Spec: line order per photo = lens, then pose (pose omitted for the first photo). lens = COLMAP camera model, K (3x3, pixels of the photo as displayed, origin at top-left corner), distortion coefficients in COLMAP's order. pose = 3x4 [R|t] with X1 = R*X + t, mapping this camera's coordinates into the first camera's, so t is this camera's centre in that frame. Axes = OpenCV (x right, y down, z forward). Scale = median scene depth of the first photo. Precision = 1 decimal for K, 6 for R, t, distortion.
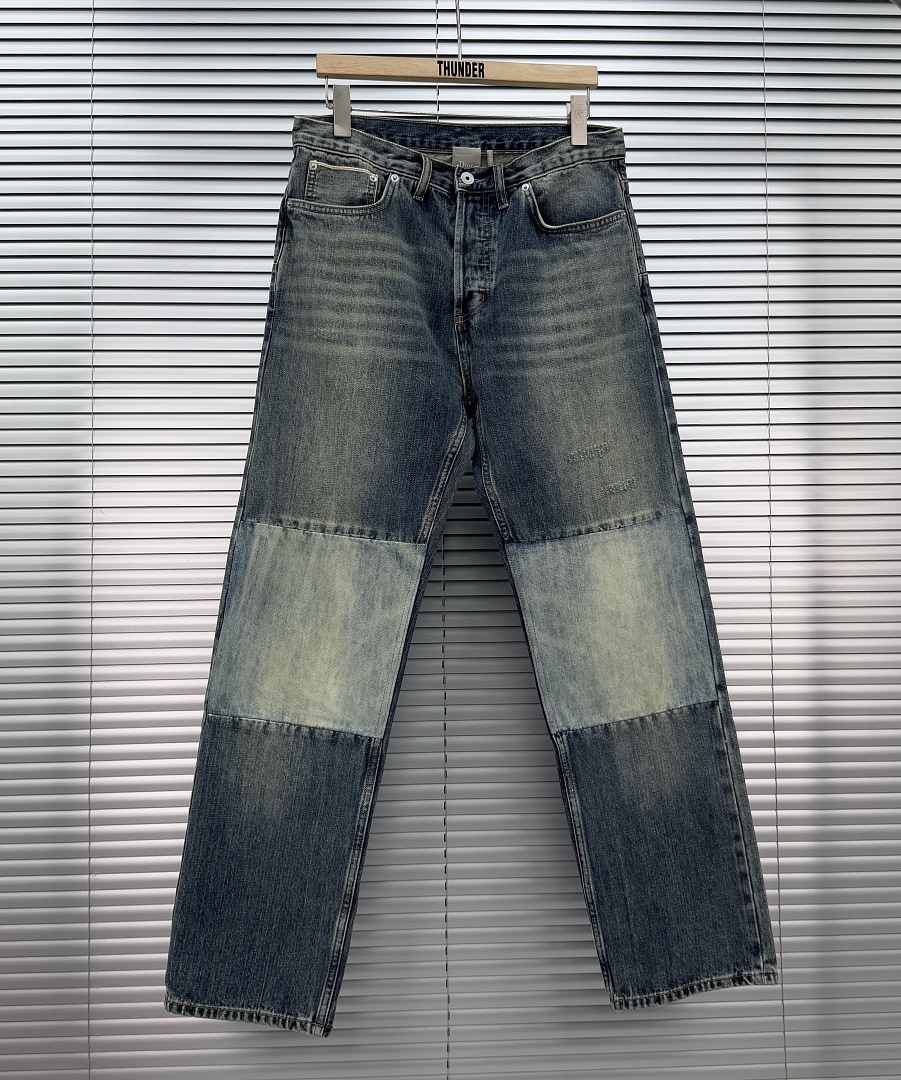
lens RADIAL K [[1218.2, 0, 450.0], [0, 1218.2, 564.6], [0, 0, 1]] dist [0.207788, -0.502245]
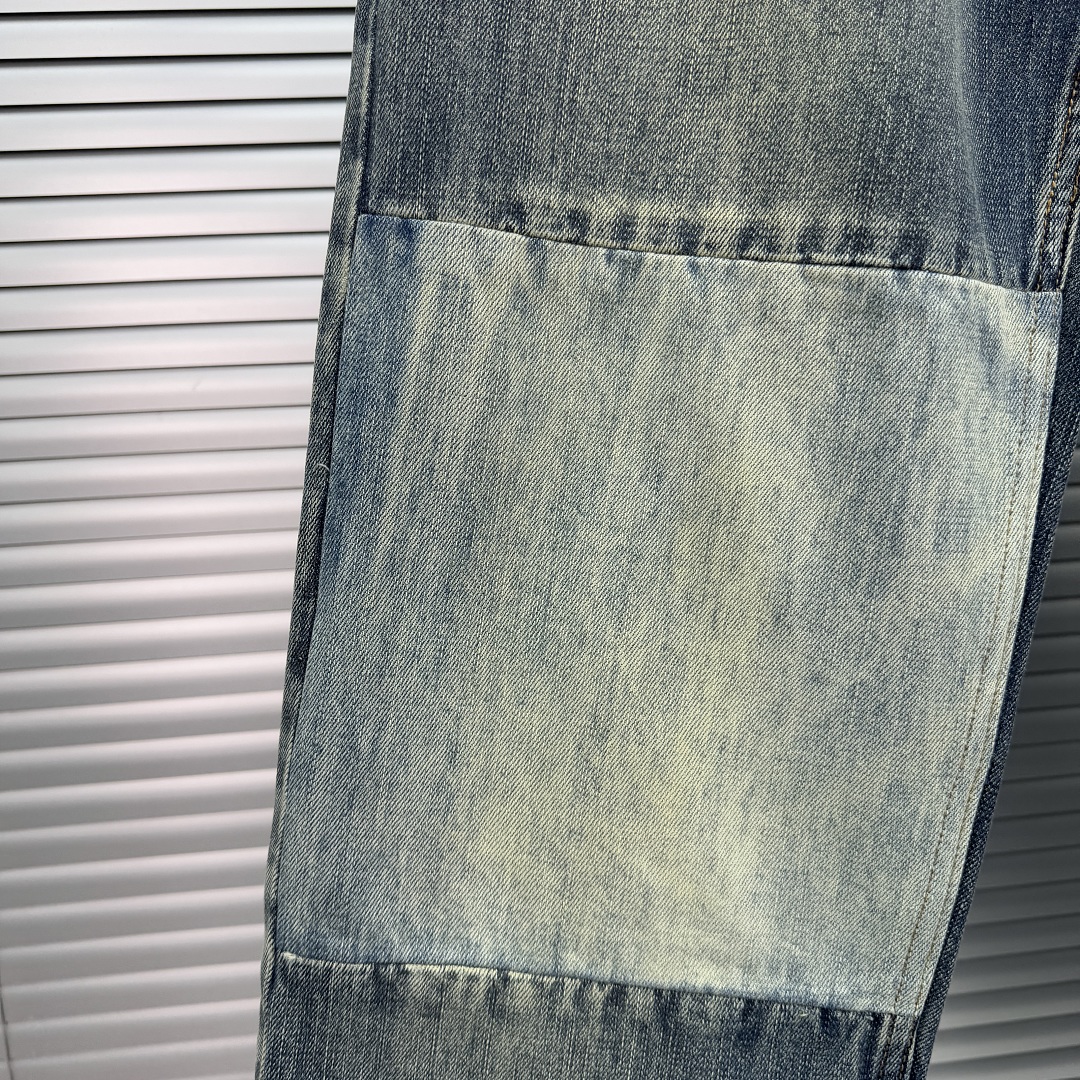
lens RADIAL K [[982.2, 0, 540.0], [0, 982.2, 540.0], [0, 0, 1]] dist [0.137334, -0.281428]
pose [[0.998941, -0.032849, 0.032229, -0.143713], [0.027461, 0.987480, 0.155333, -0.000696], [-0.036928, -0.154283, 0.987336, 0.793683]]
